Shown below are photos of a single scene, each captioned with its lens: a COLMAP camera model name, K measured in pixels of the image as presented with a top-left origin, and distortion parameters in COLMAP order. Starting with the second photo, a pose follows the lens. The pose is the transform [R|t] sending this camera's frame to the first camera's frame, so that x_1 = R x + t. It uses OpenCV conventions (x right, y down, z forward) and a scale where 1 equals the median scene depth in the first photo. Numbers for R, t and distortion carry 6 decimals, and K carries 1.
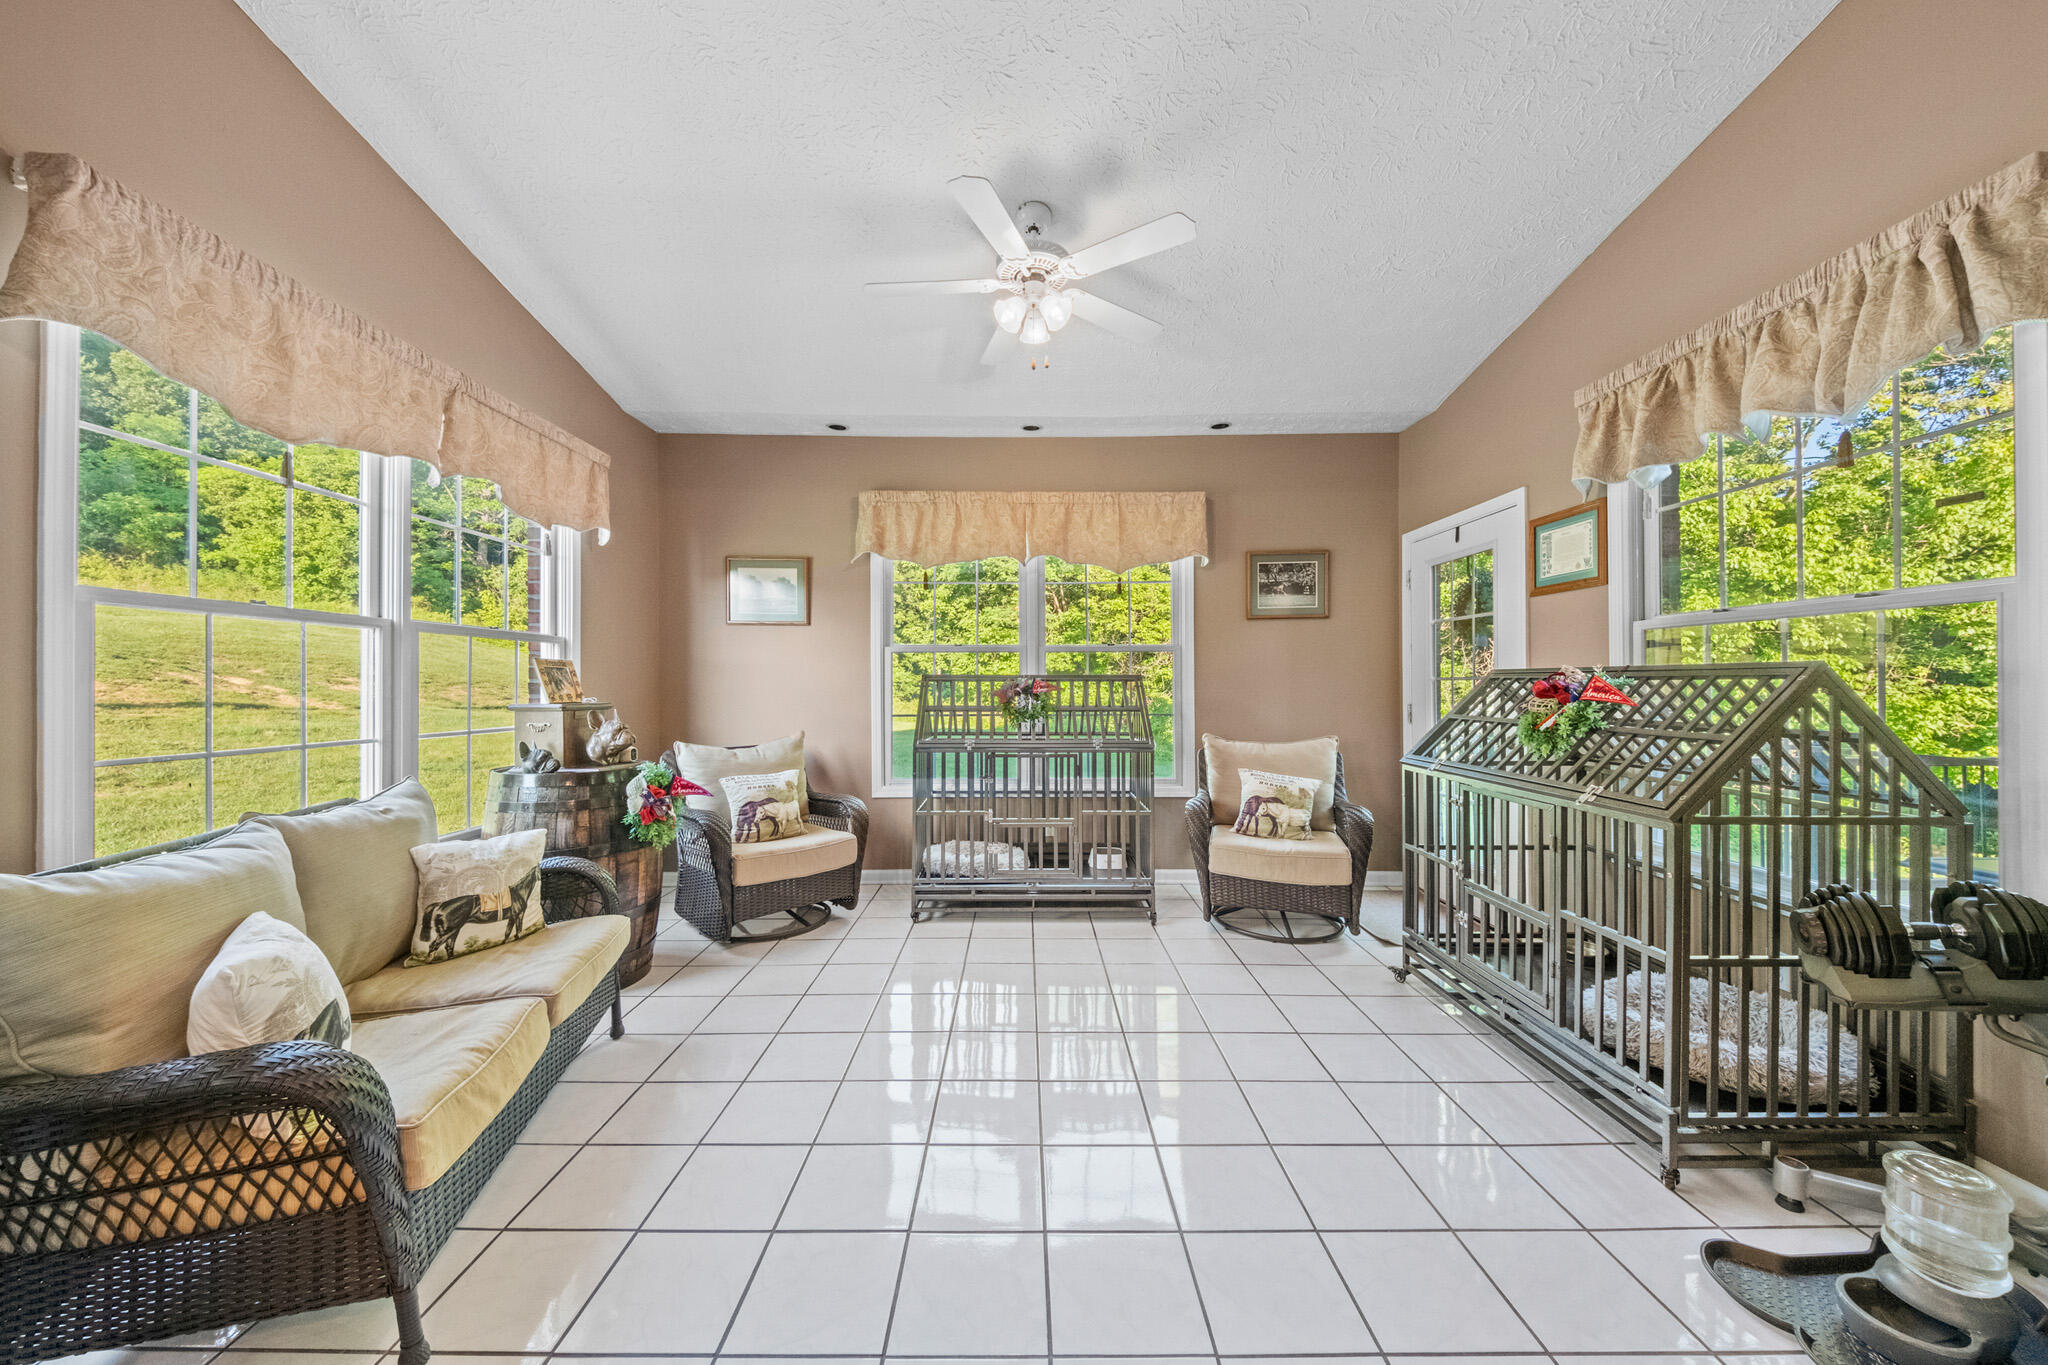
lens RADIAL K [[710.2, 0, 1055.9], [0, 710.2, 678.2], [0, 0, 1]] dist [0.002378, -0.004867]
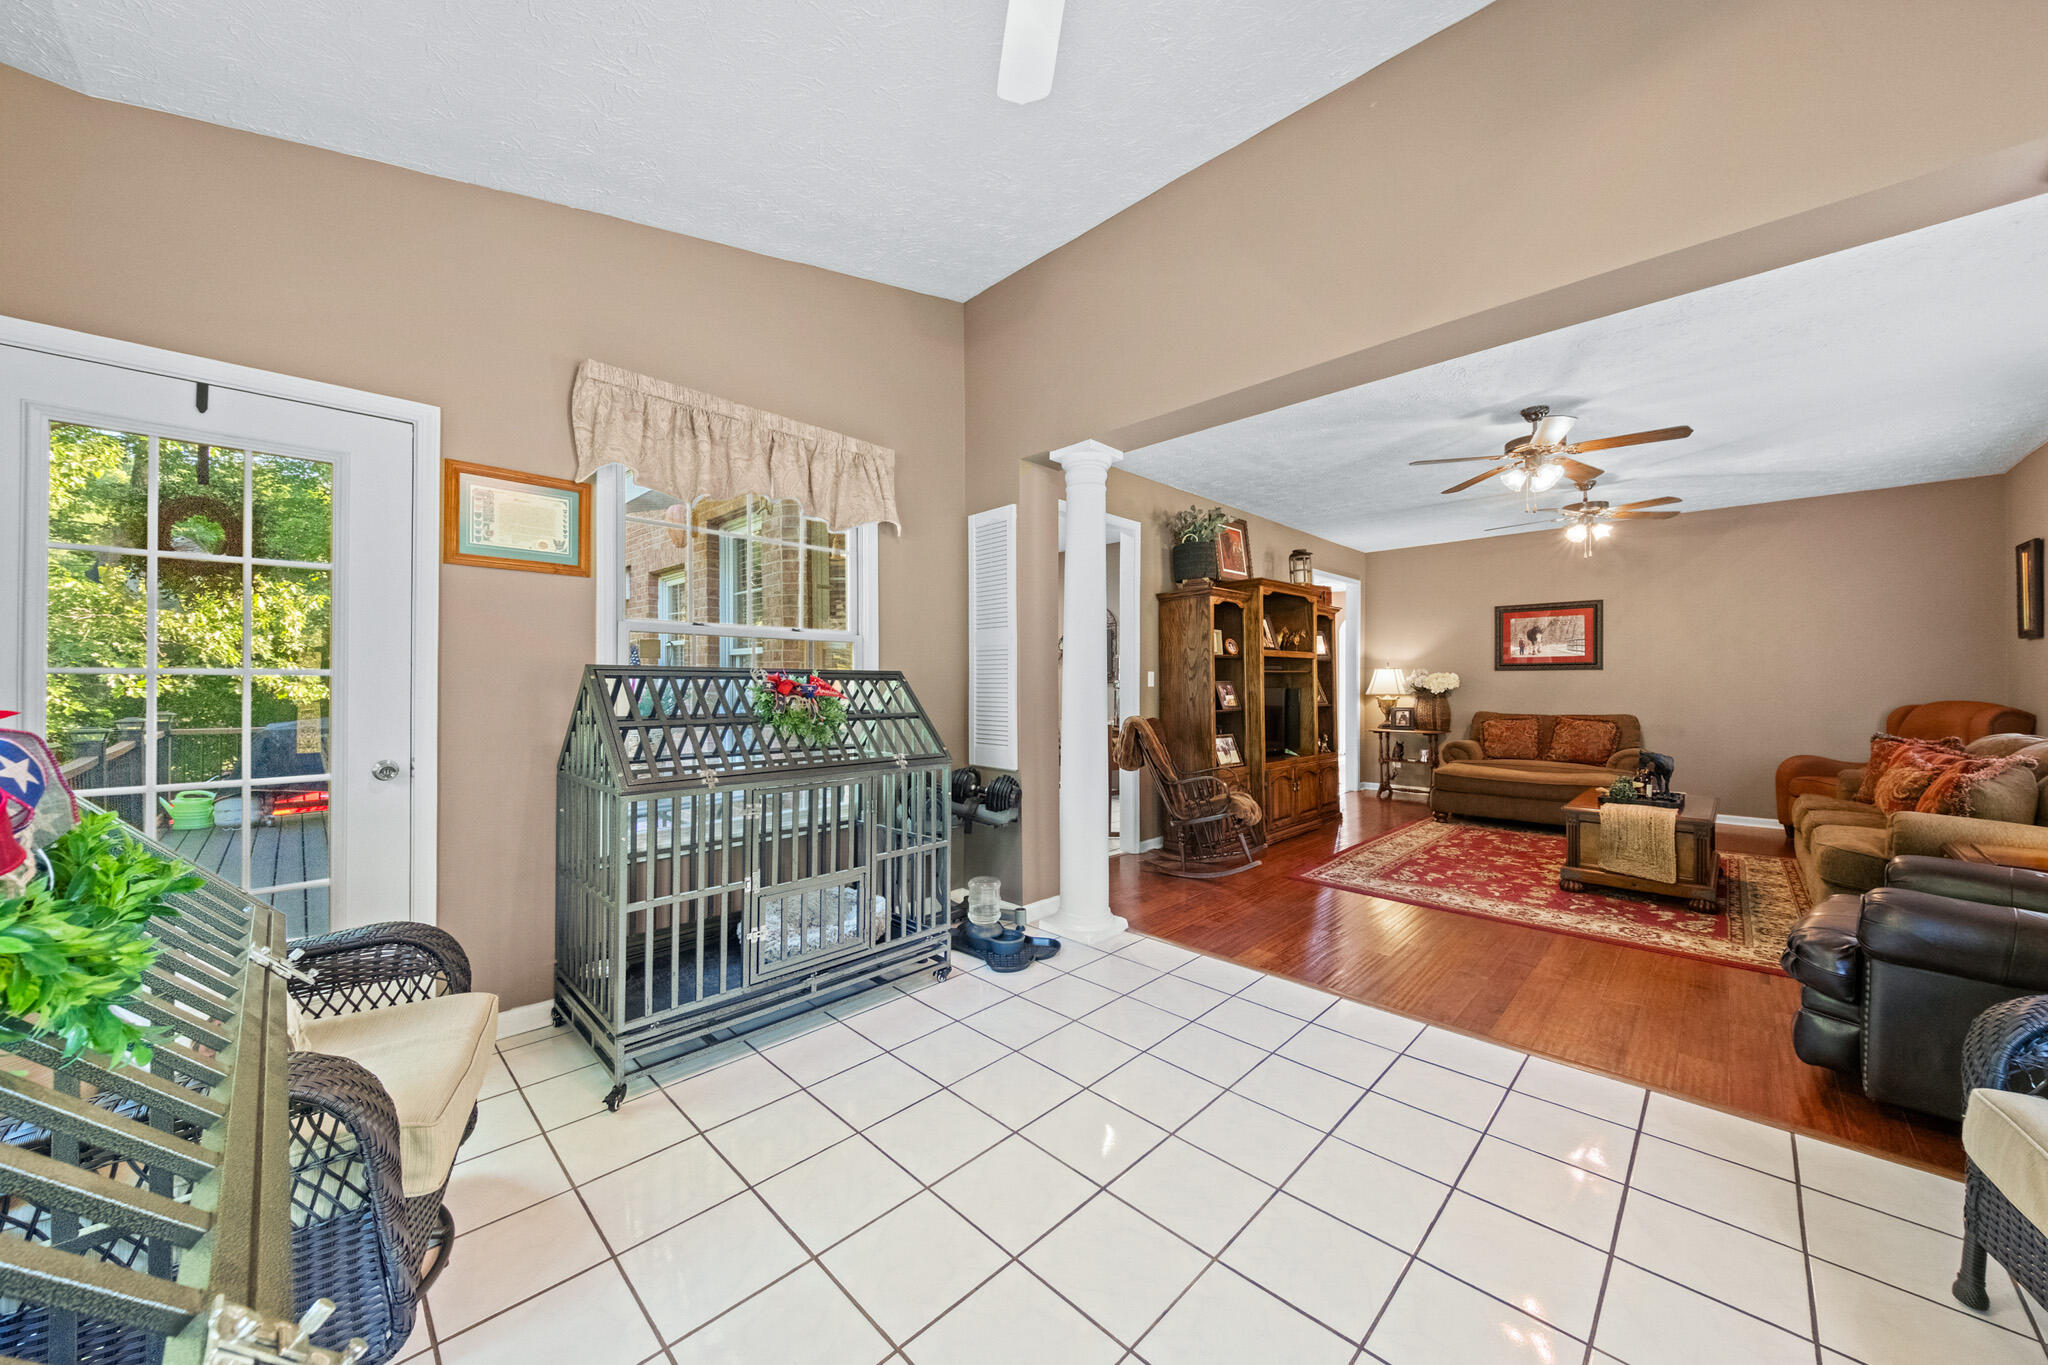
lens RADIAL K [[710.2, 0, 1017.8], [0, 710.2, 682.9], [0, 0, 1]] dist [0.002378, -0.004867]
pose [[-0.666261, 0.003859, 0.745708, -0.238736], [-0.004076, 0.999953, -0.008816, 0.011613], [-0.745707, -0.008913, -0.666214, 0.940376]]
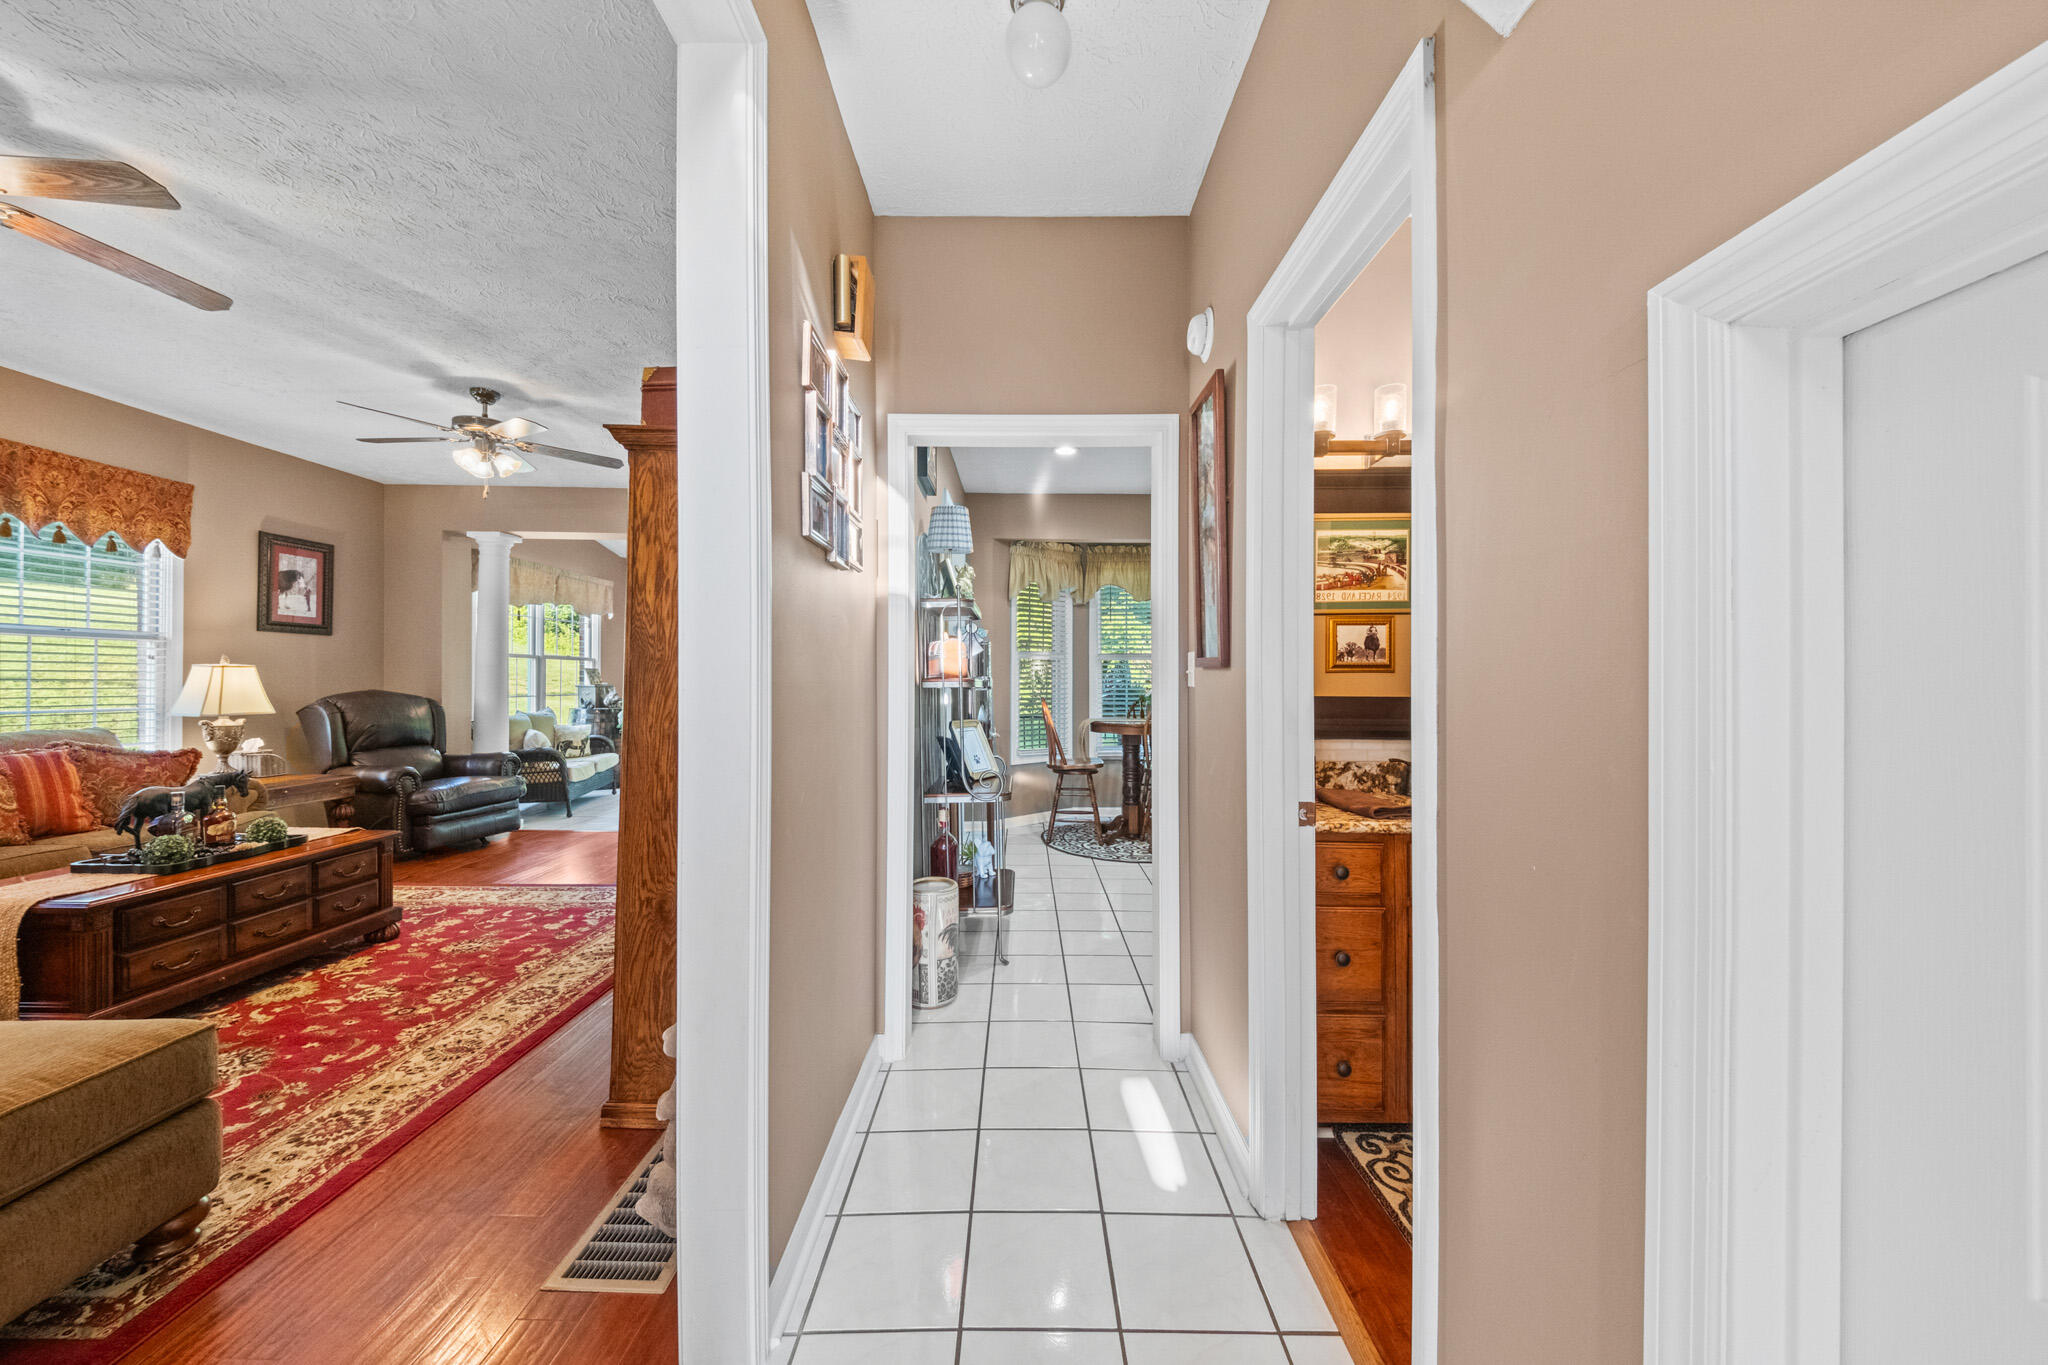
lens RADIAL K [[710.2, 0, 1031.7], [0, 710.2, 685.7], [0, 0, 1]] dist [0.002378, -0.004867]
pose [[0.999257, 0.009769, -0.037272, 0.837241], [-0.009356, 0.999893, 0.011219, -0.005649], [0.037378, -0.010862, 0.999242, -1.286767]]
